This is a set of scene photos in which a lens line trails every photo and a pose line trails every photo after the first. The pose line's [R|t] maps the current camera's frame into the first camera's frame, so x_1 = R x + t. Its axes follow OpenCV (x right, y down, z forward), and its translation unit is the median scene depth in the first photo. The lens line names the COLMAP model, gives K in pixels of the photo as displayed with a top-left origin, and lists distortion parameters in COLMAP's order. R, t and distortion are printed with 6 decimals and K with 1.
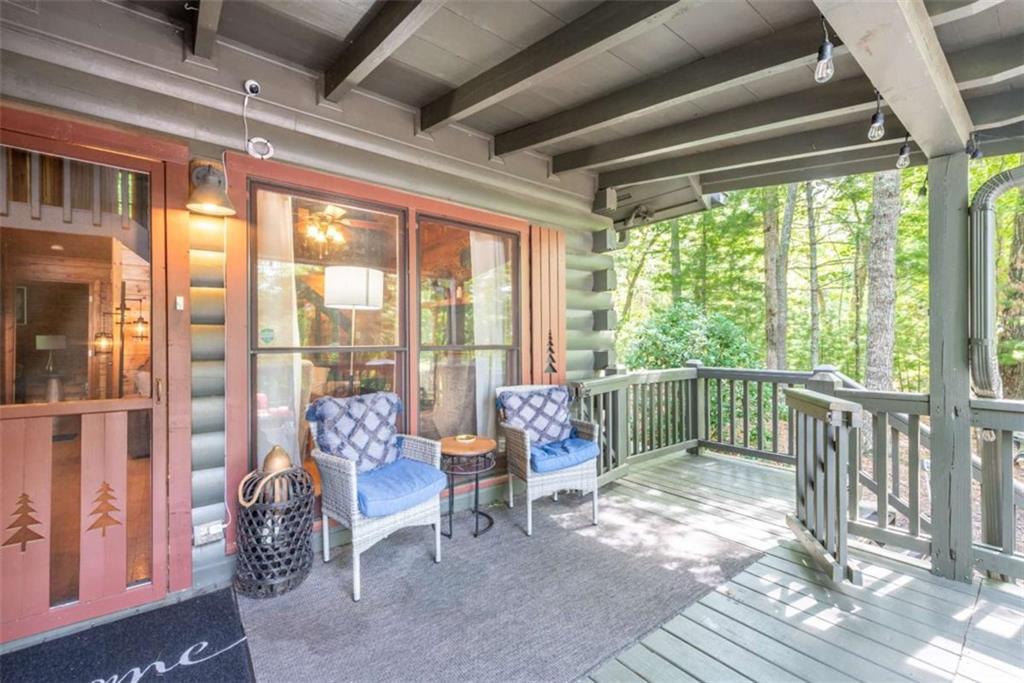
lens RADIAL K [[428.6, 0, 509.9], [0, 428.6, 338.0], [0, 0, 1]] dist [0.002670, -0.000562]
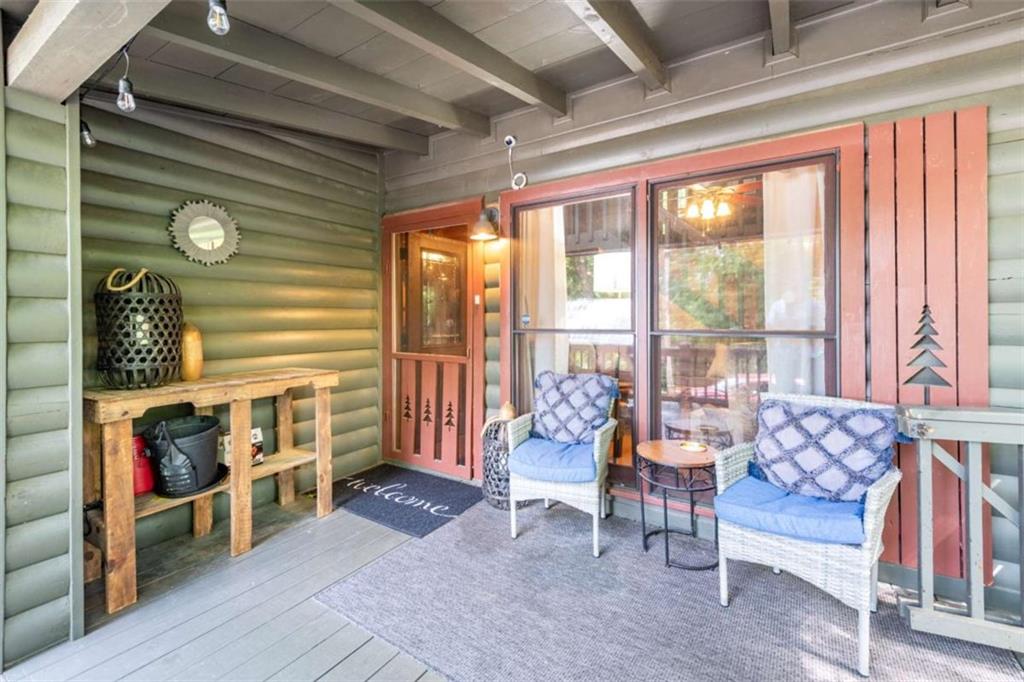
lens RADIAL K [[428.6, 0, 482.7], [0, 428.6, 322.5], [0, 0, 1]] dist [0.002670, -0.000562]
pose [[0.304598, 0.002711, -0.952477, 0.634084], [0.002818, 0.999989, 0.003747, -0.001816], [0.952477, -0.003826, 0.304587, 0.452116]]
